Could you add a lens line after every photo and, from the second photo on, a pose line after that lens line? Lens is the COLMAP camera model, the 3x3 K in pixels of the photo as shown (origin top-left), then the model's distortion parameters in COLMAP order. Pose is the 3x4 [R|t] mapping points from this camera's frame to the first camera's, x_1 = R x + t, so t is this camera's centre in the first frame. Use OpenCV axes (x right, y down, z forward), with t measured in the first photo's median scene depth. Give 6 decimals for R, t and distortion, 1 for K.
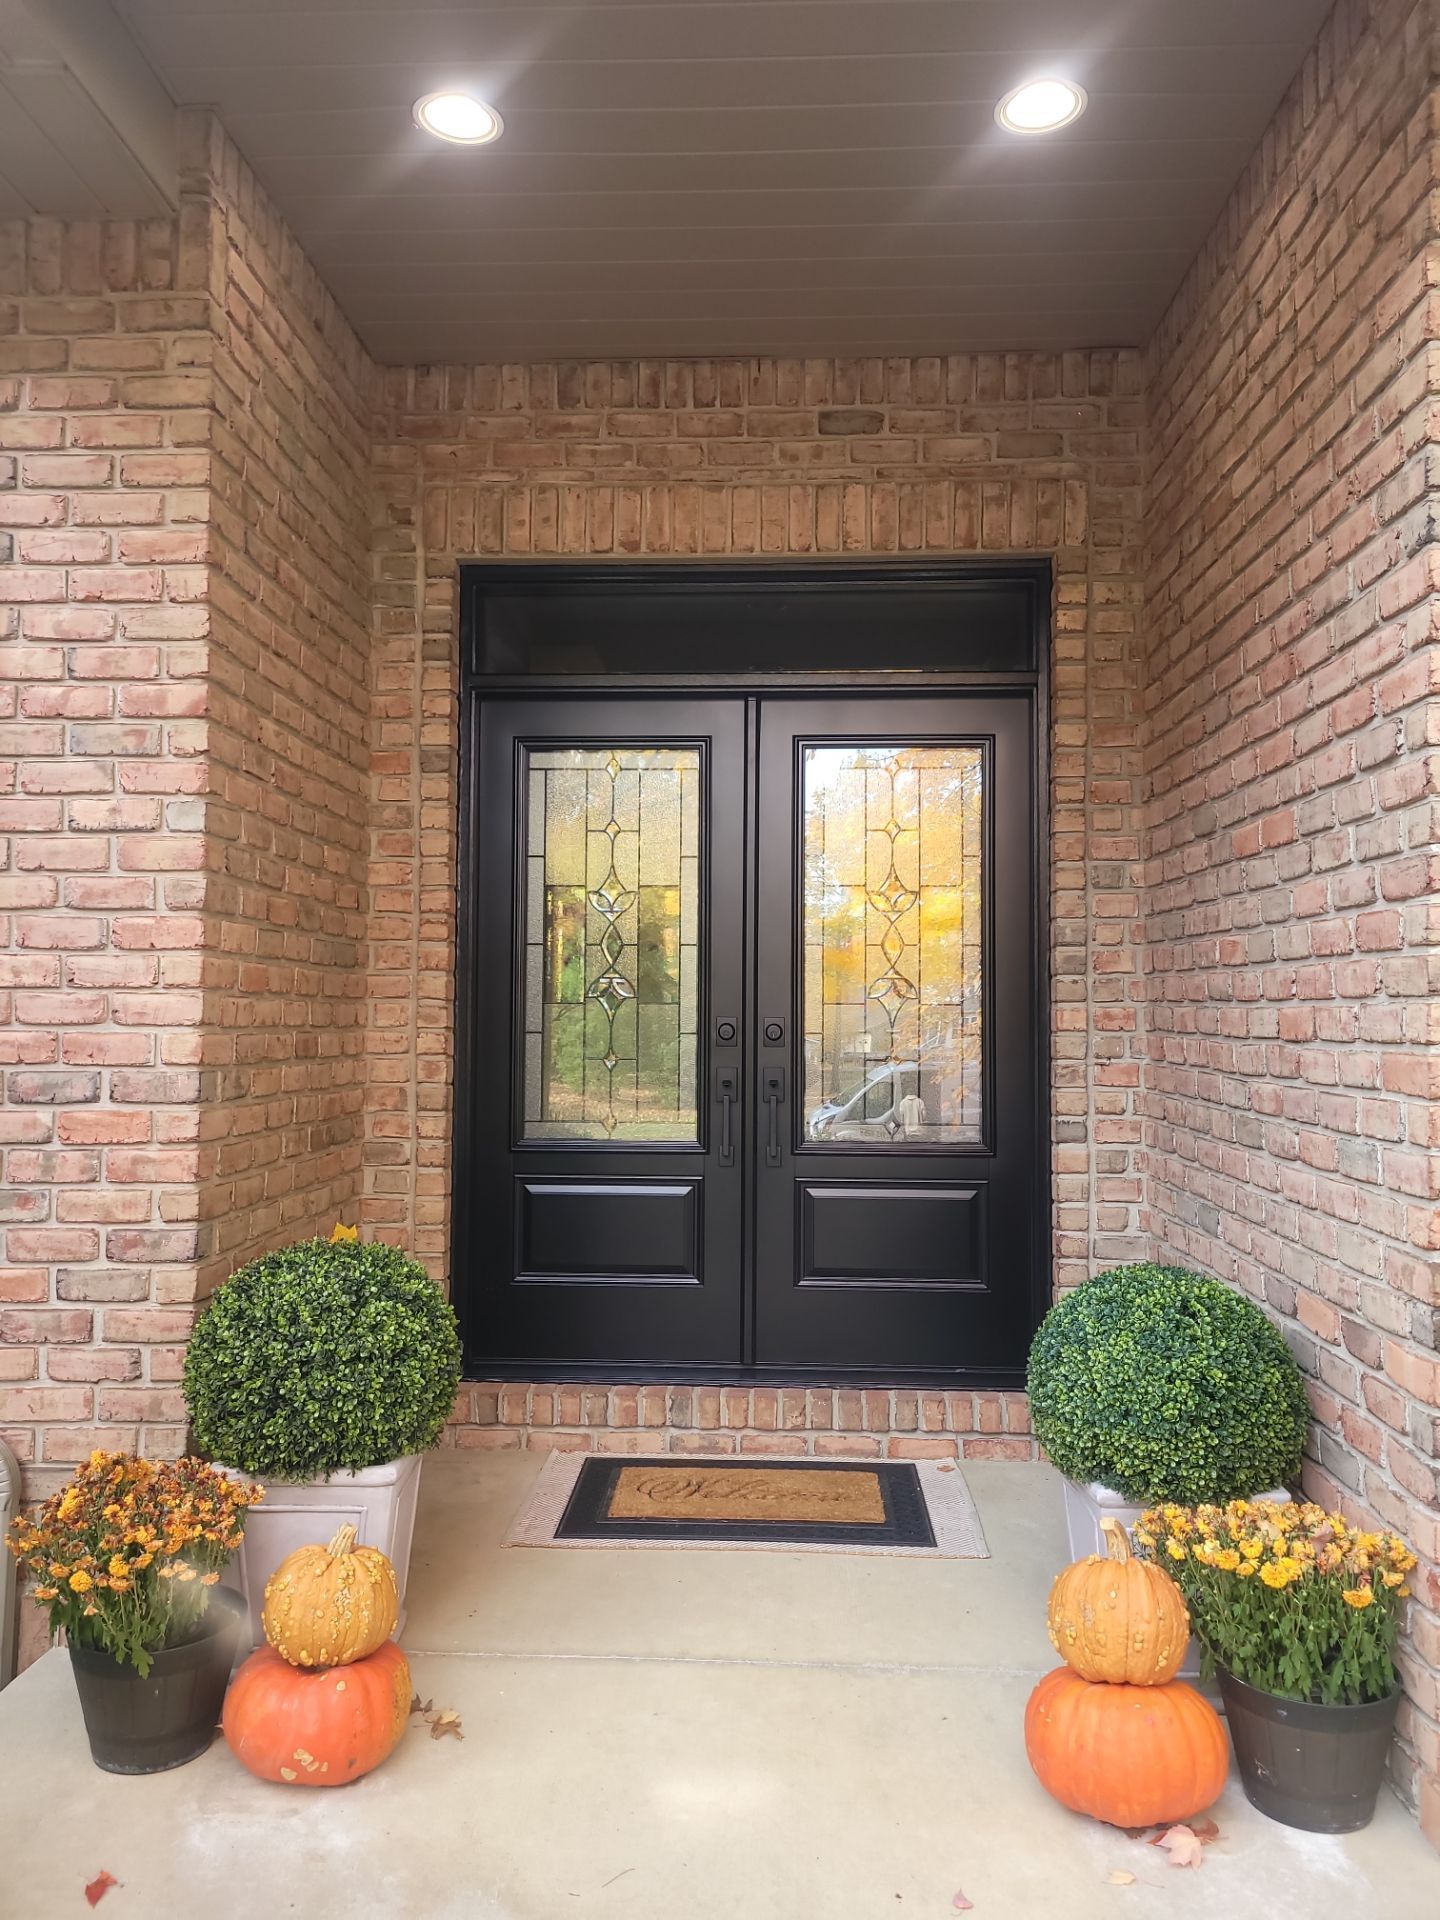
lens RADIAL K [[1467.5, 0, 720.8], [0, 1467.5, 953.6], [0, 0, 1]] dist [0.056680, -0.050851]
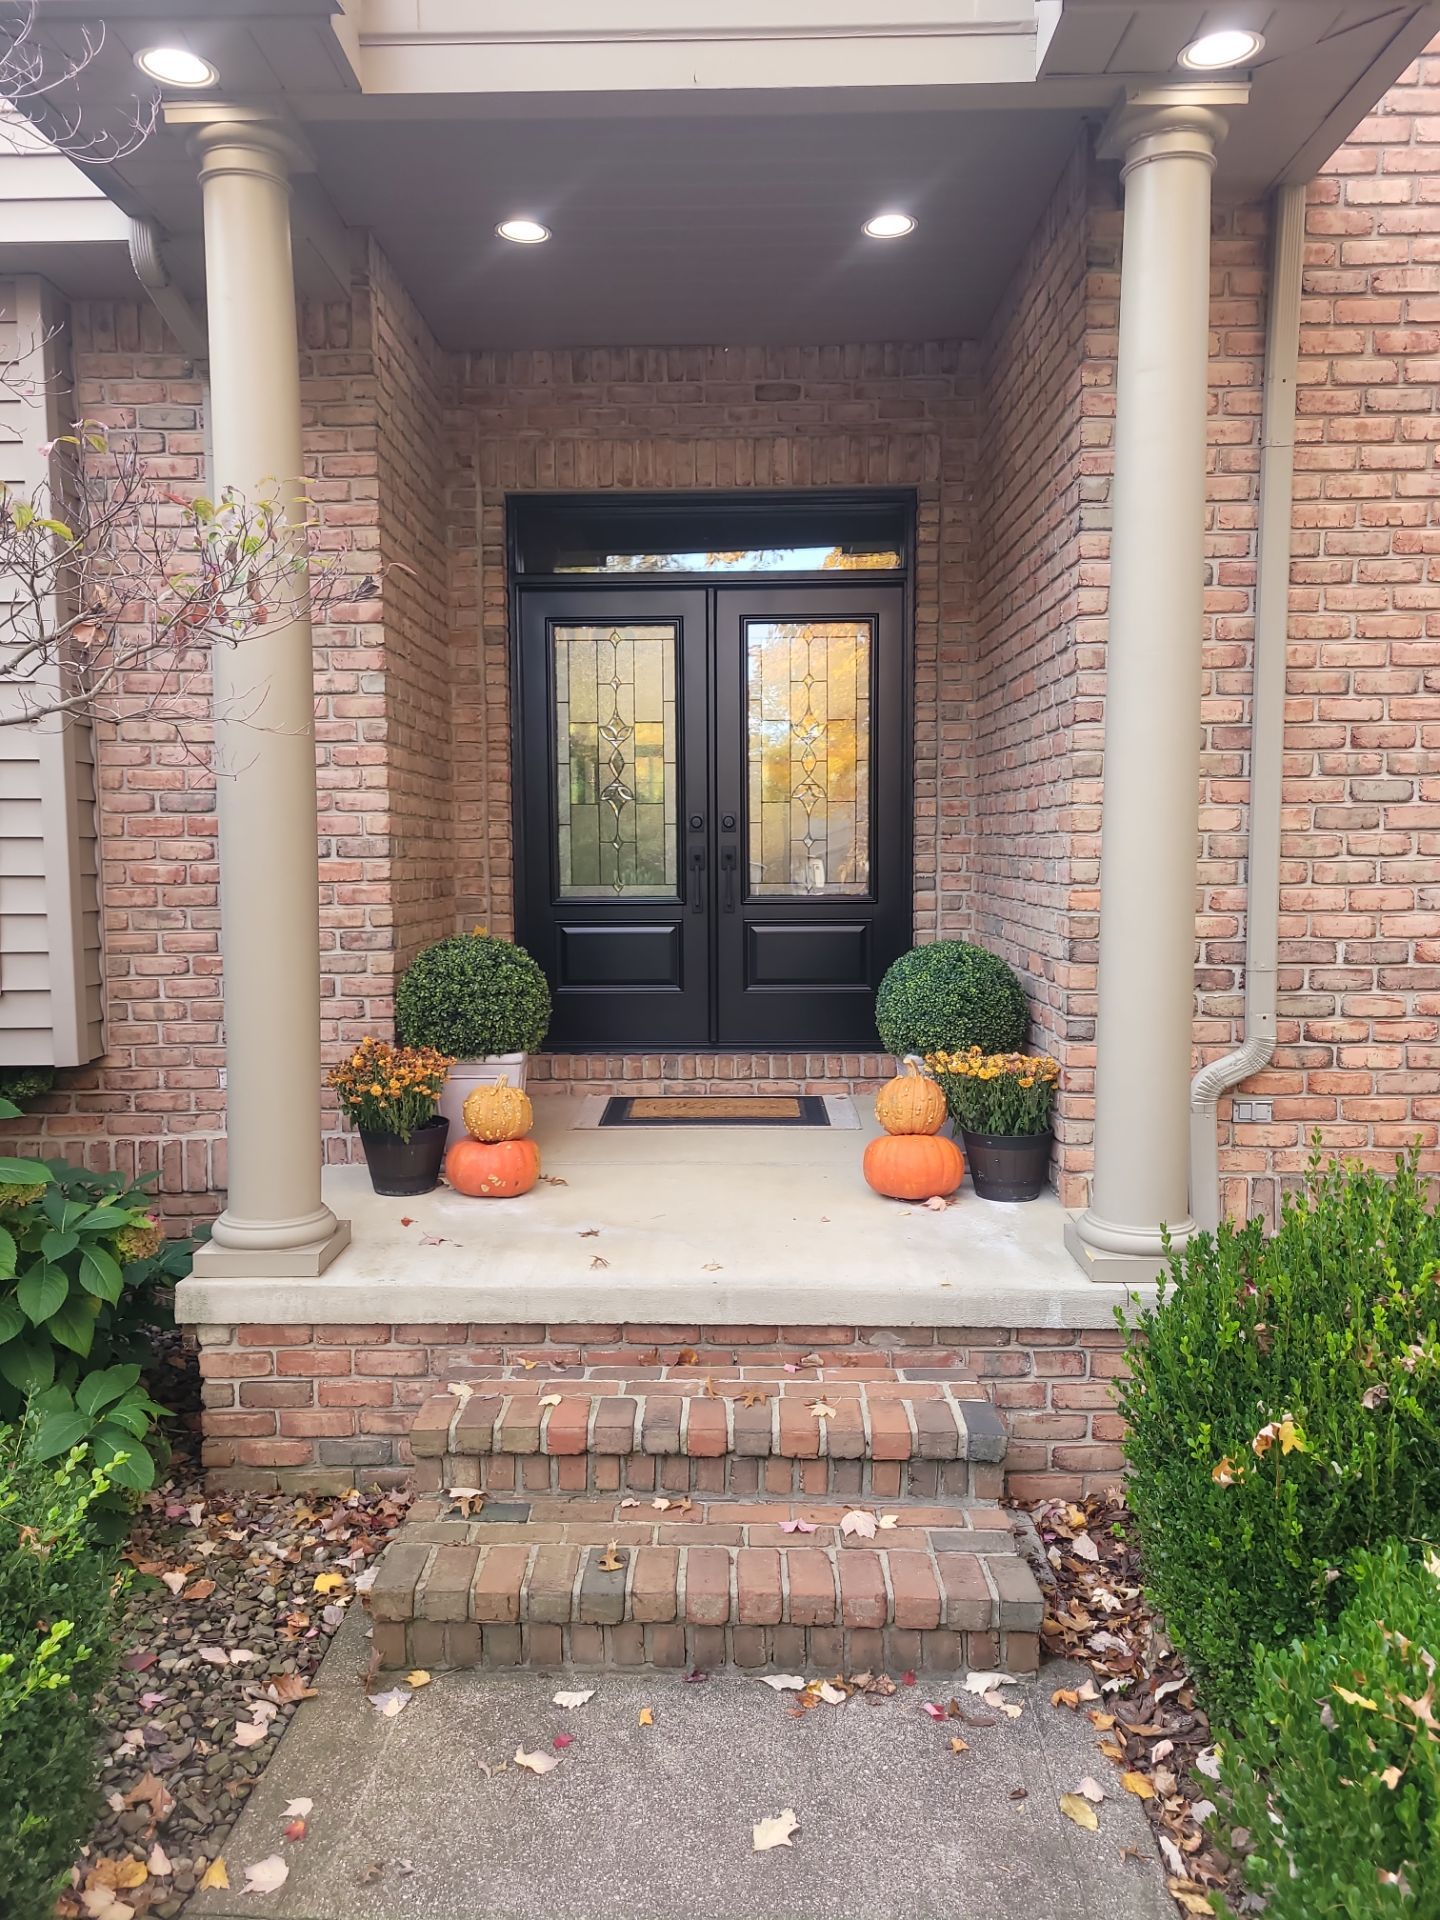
lens RADIAL K [[1467.5, 0, 703.3], [0, 1467.5, 969.6], [0, 0, 1]] dist [0.056680, -0.050851]
pose [[0.999682, -0.015419, 0.019955, -0.021936], [0.012816, 0.992125, 0.124592, 0.017188], [-0.021719, -0.124297, 0.992007, -0.502908]]
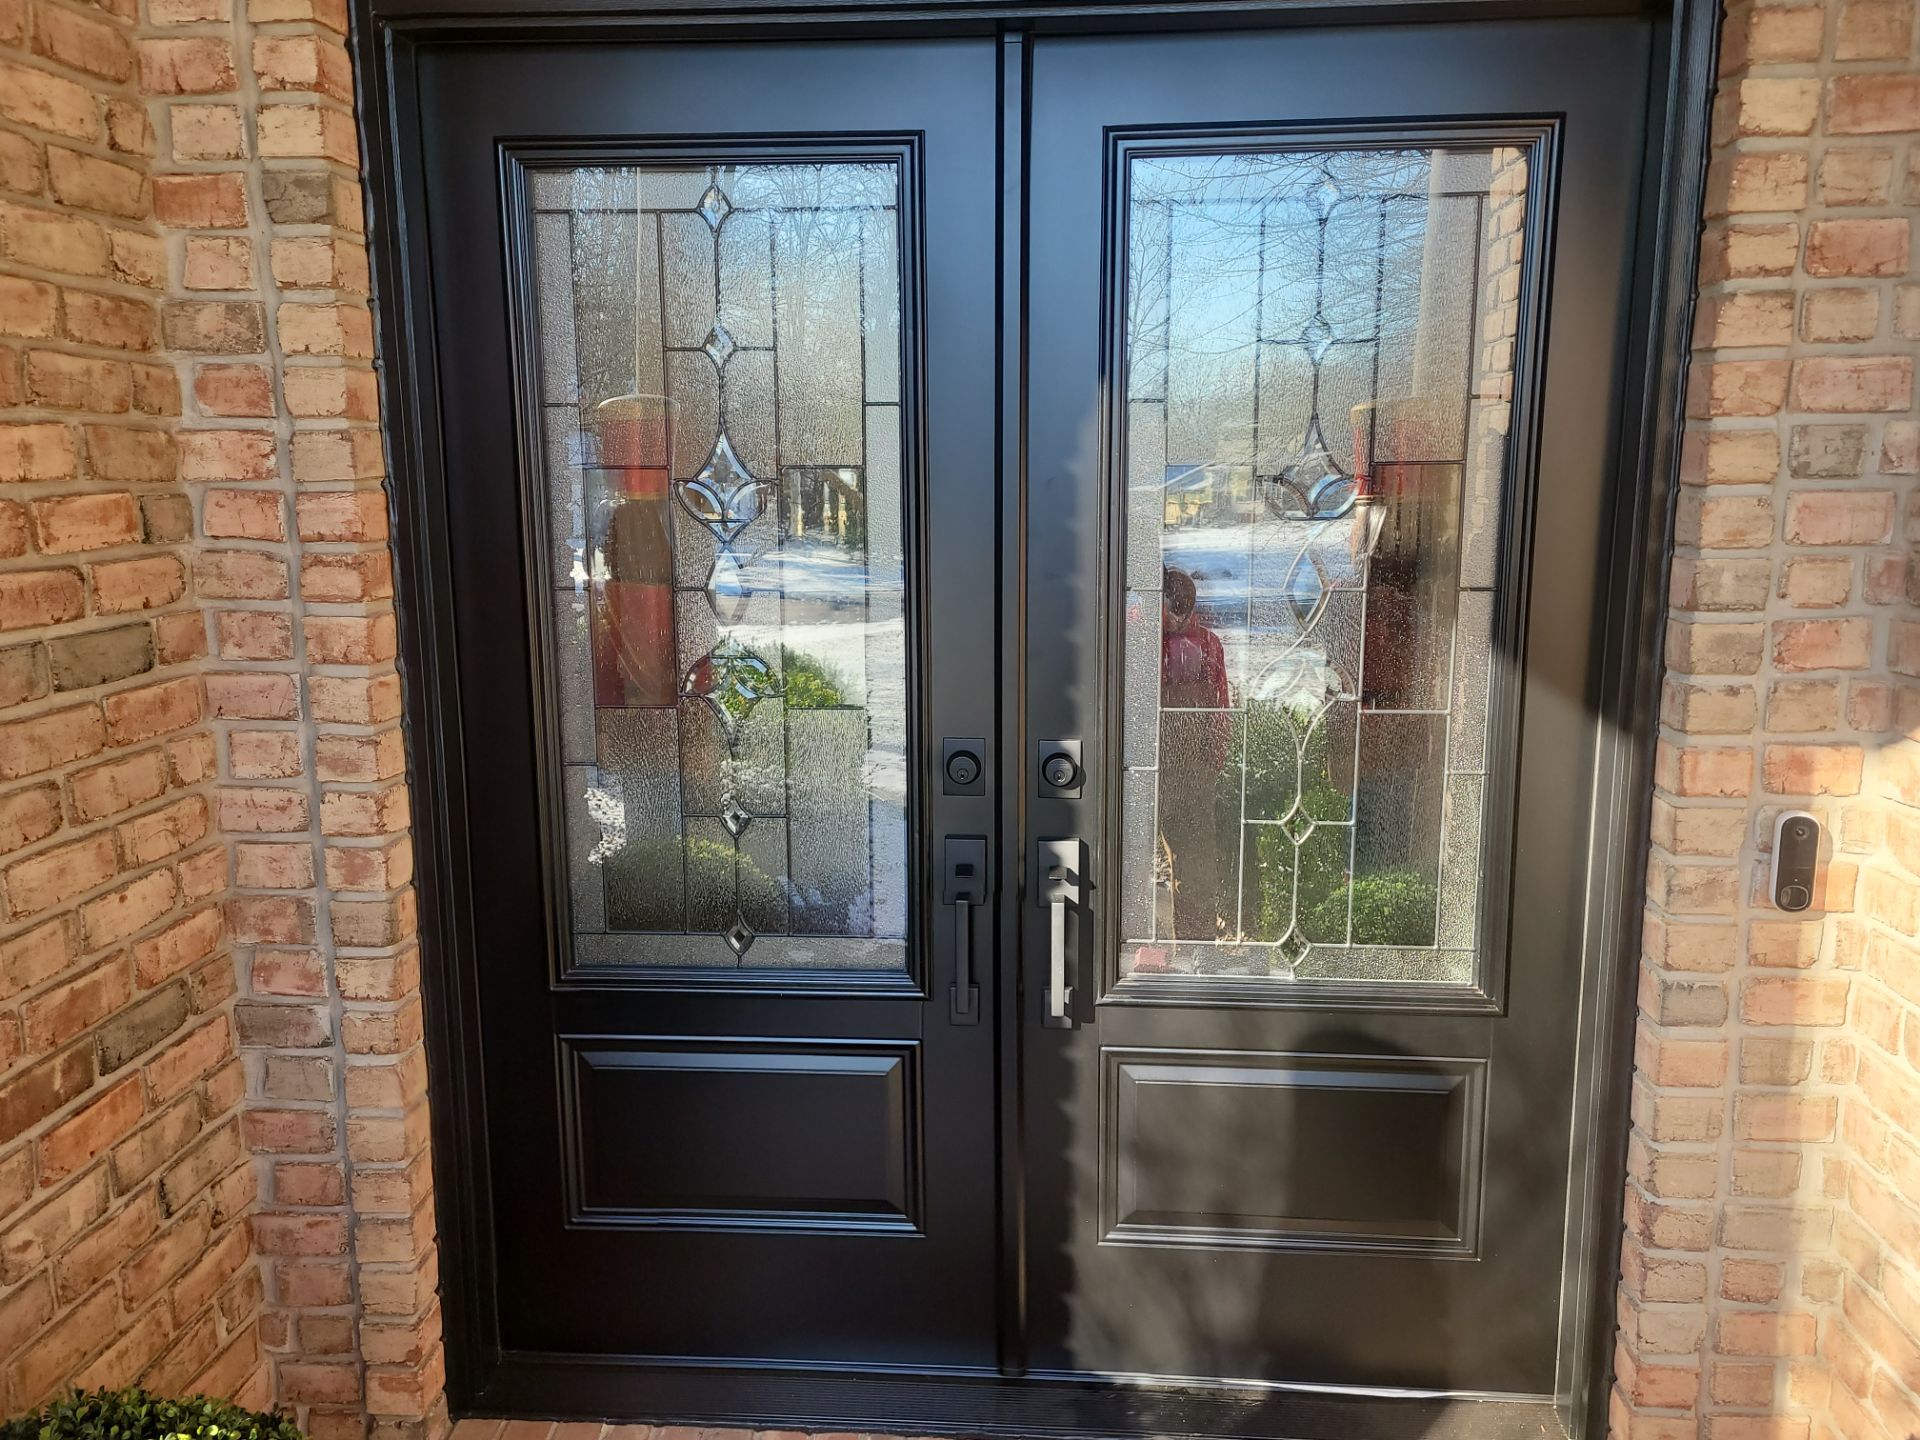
lens RADIAL K [[1427.7, 0, 944.7], [0, 1427.7, 707.0], [0, 0, 1]] dist [0.046914, -0.035605]
pose [[0.999623, -0.006896, -0.026571, 0.011438], [0.012484, 0.976253, 0.216273, -0.073965], [0.024448, -0.216523, 0.975971, 0.559752]]
